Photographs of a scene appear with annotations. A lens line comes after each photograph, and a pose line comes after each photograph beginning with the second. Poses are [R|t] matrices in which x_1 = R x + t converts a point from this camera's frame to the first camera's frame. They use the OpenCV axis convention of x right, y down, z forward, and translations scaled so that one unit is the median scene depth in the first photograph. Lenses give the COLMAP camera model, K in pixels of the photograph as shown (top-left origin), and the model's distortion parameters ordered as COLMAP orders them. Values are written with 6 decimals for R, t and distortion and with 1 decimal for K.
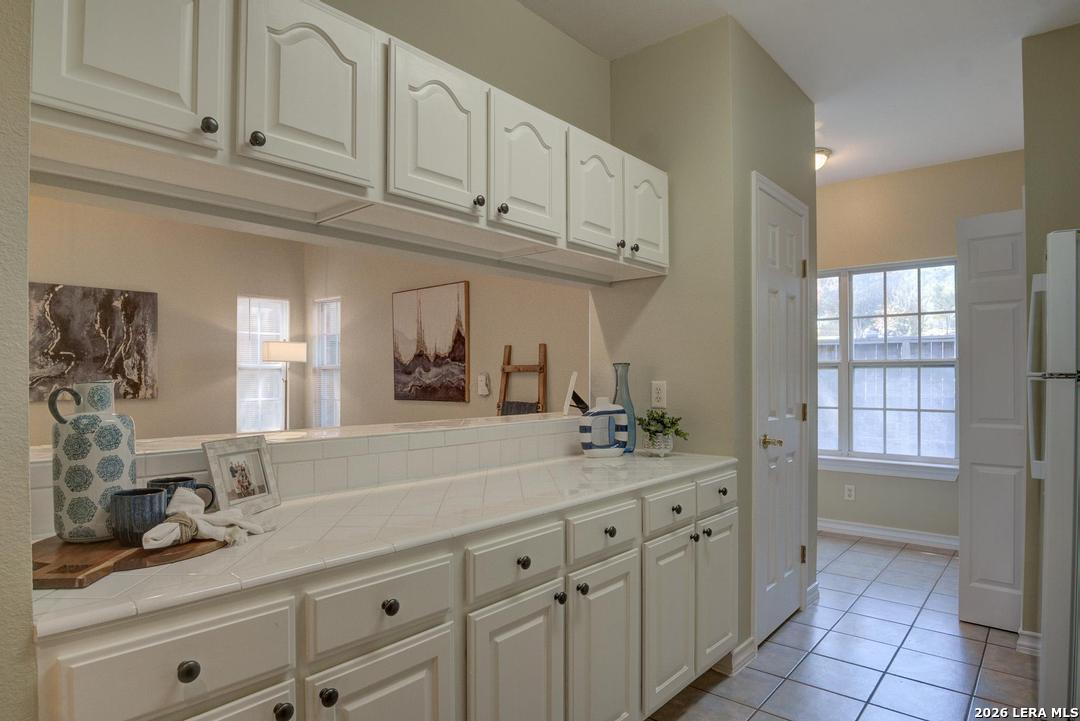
lens RADIAL K [[604.0, 0, 517.5], [0, 604.0, 376.9], [0, 0, 1]] dist [-0.052133, 0.012673]
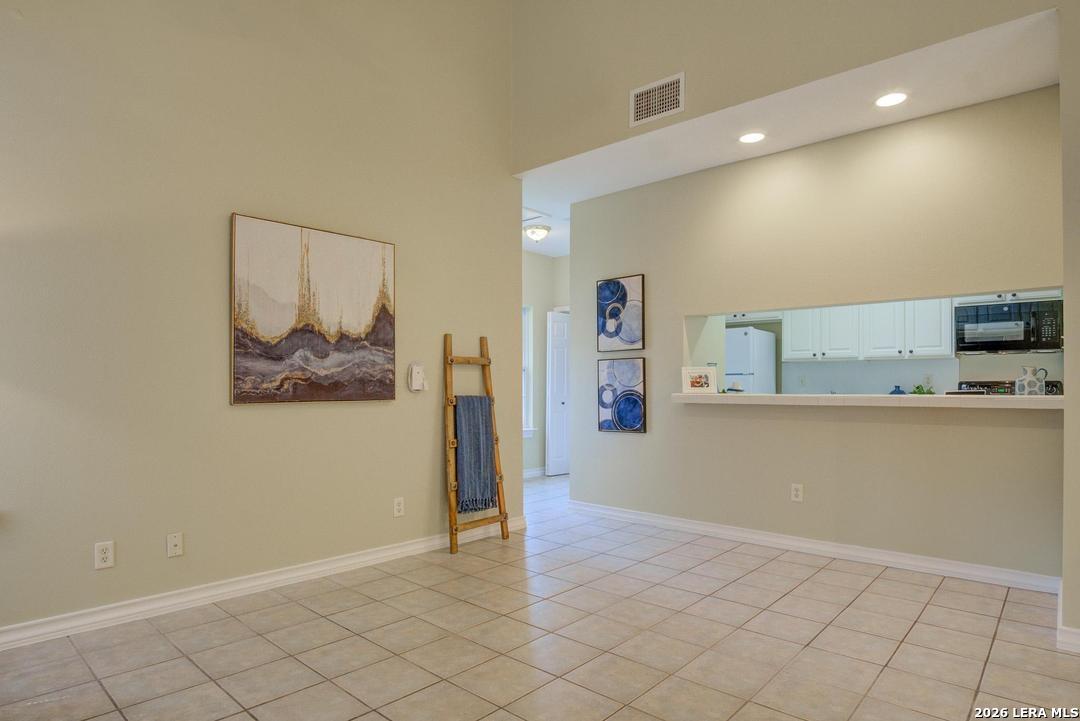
lens RADIAL K [[604.0, 0, 545.5], [0, 604.0, 390.3], [0, 0, 1]] dist [-0.052133, 0.012673]
pose [[-0.003500, -0.004973, 0.999982, -0.828278], [0.001738, 0.999986, 0.004980, 0.025172], [-0.999992, 0.001755, -0.003491, 0.777266]]
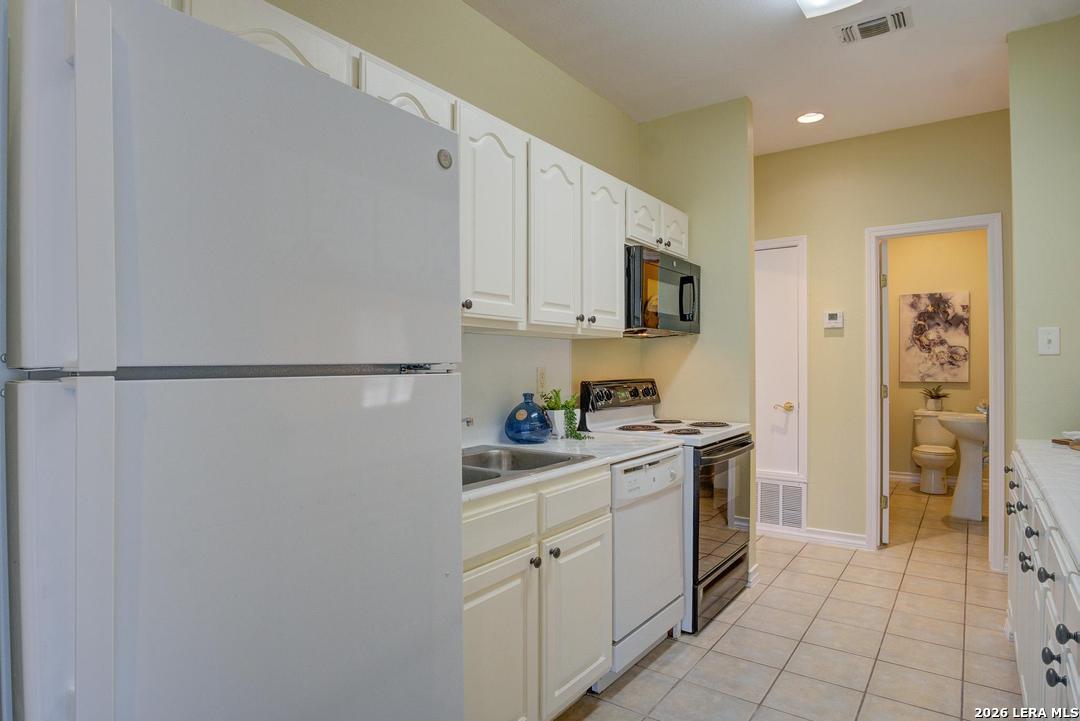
lens RADIAL K [[604.0, 0, 533.8], [0, 604.0, 362.4], [0, 0, 1]] dist [-0.052133, 0.012673]
pose [[-0.994817, 0.001807, -0.101670, 0.340295], [0.001793, 0.999998, 0.000229, -0.002951], [0.101670, 0.000046, -0.994818, 0.608977]]
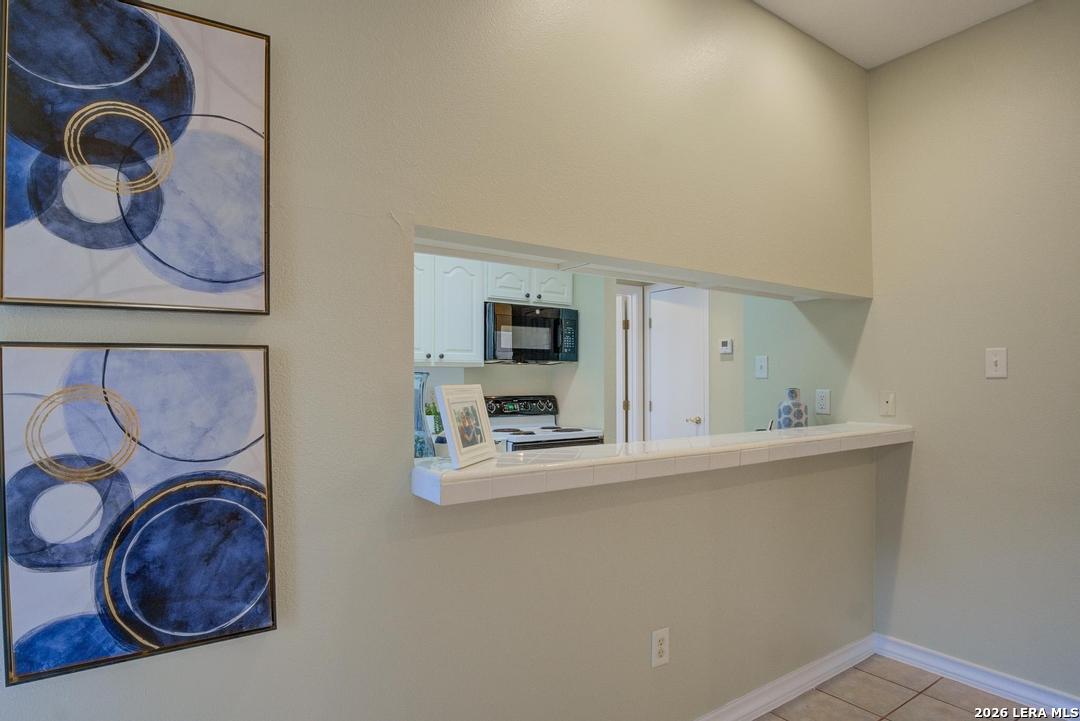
lens RADIAL K [[604.0, 0, 519.0], [0, 604.0, 378.0], [0, 0, 1]] dist [-0.052133, 0.012673]
pose [[-0.968358, 0.004761, 0.249520, -0.047660], [0.003625, 0.999981, -0.005012, -0.006297], [-0.249539, -0.003948, -0.968357, 0.835297]]
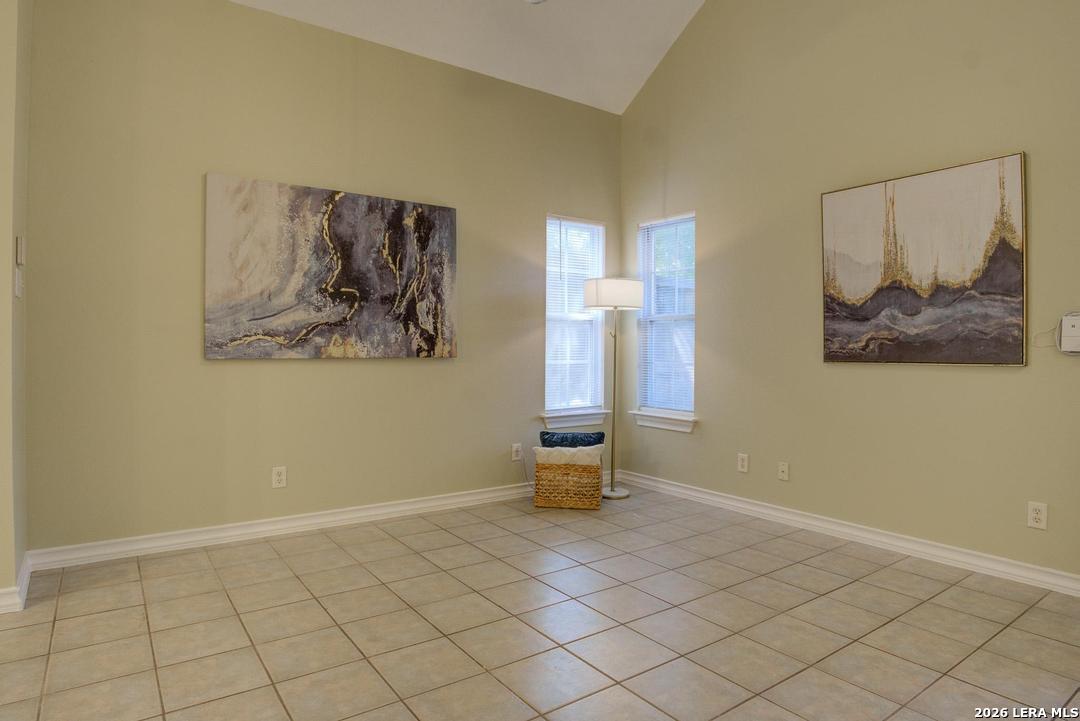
lens RADIAL K [[604.0, 0, 541.3], [0, 604.0, 361.9], [0, 0, 1]] dist [-0.052133, 0.012673]
pose [[0.978971, 0.009023, -0.203802, -0.401006], [-0.005535, 0.999828, 0.017679, 0.030719], [0.203927, -0.016179, 0.978852, 0.352962]]
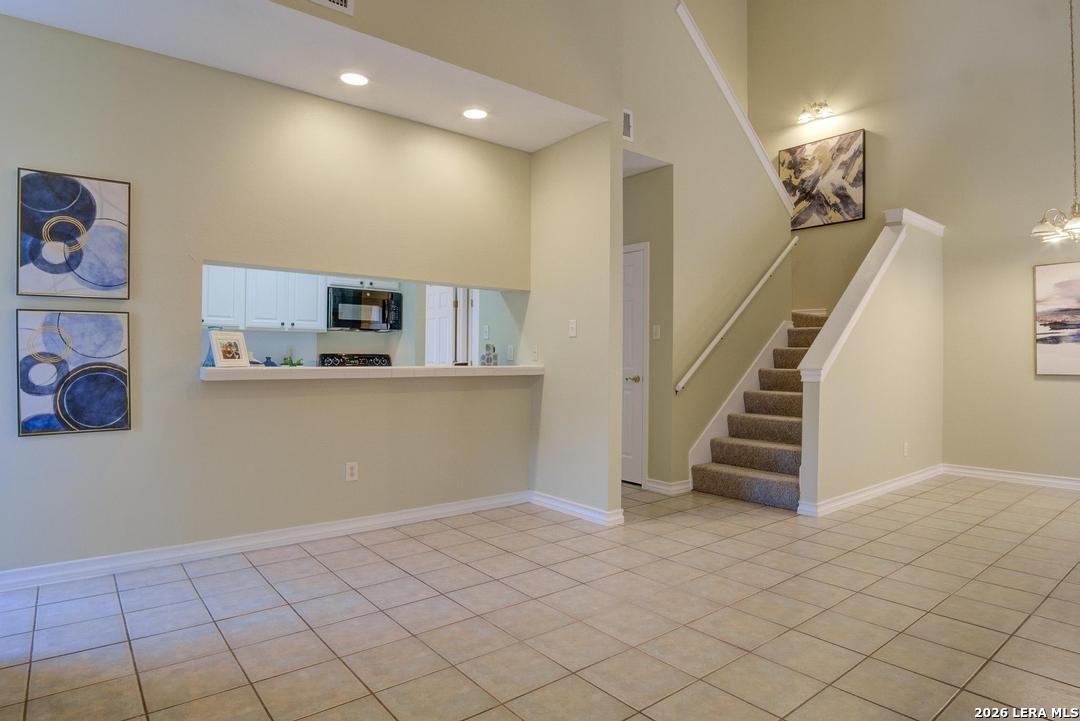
lens RADIAL K [[604.0, 0, 534.1], [0, 604.0, 358.4], [0, 0, 1]] dist [-0.052133, 0.012673]
pose [[-0.986614, -0.004713, 0.163005, -0.383886], [-0.004847, 0.999988, -0.000422, 0.023296], [-0.163001, -0.001206, -0.986625, 1.140243]]
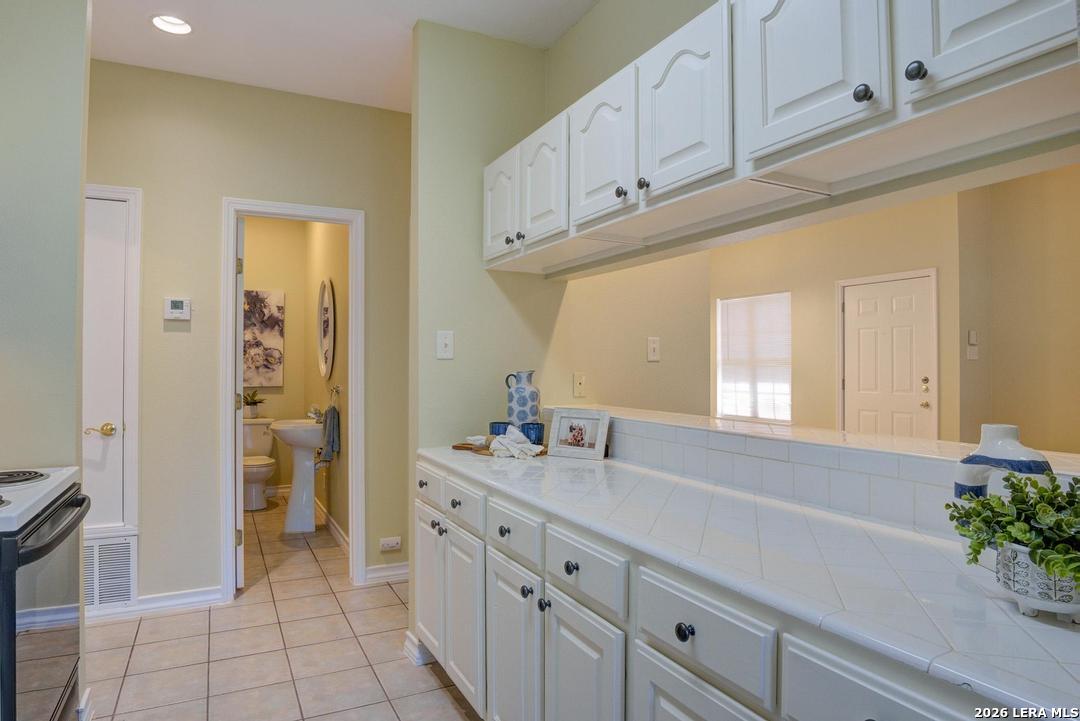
lens RADIAL K [[633.0, 0, 539.6], [0, 633.0, 354.8], [0, 0, 1]] dist [-0.037106, -0.001272]
pose [[-0.347067, -0.014324, -0.937731, 0.321824], [-0.000633, 0.999887, -0.015039, -0.004172], [0.937840, -0.004626, -0.347036, 0.420040]]
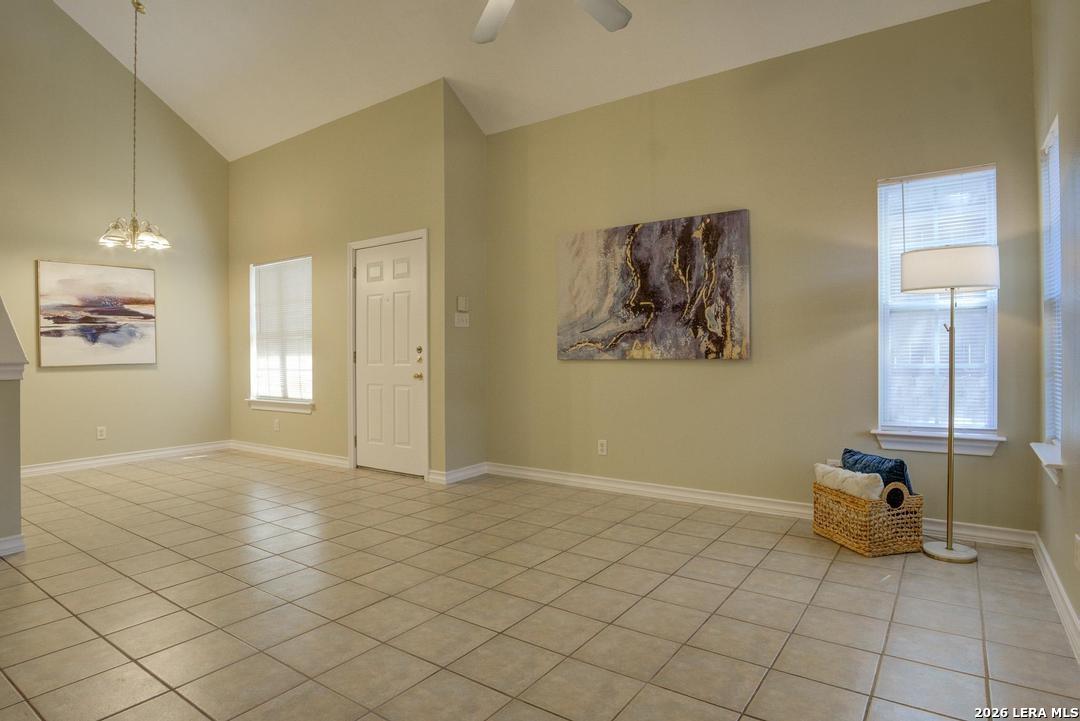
lens RADIAL K [[604.0, 0, 549.2], [0, 604.0, 353.2], [0, 0, 1]] dist [-0.052133, 0.012673]
pose [[0.138710, 0.005705, -0.990317, 0.069629], [0.009504, 0.999930, 0.007091, 0.023891], [0.990287, -0.010395, 0.138646, 0.744868]]
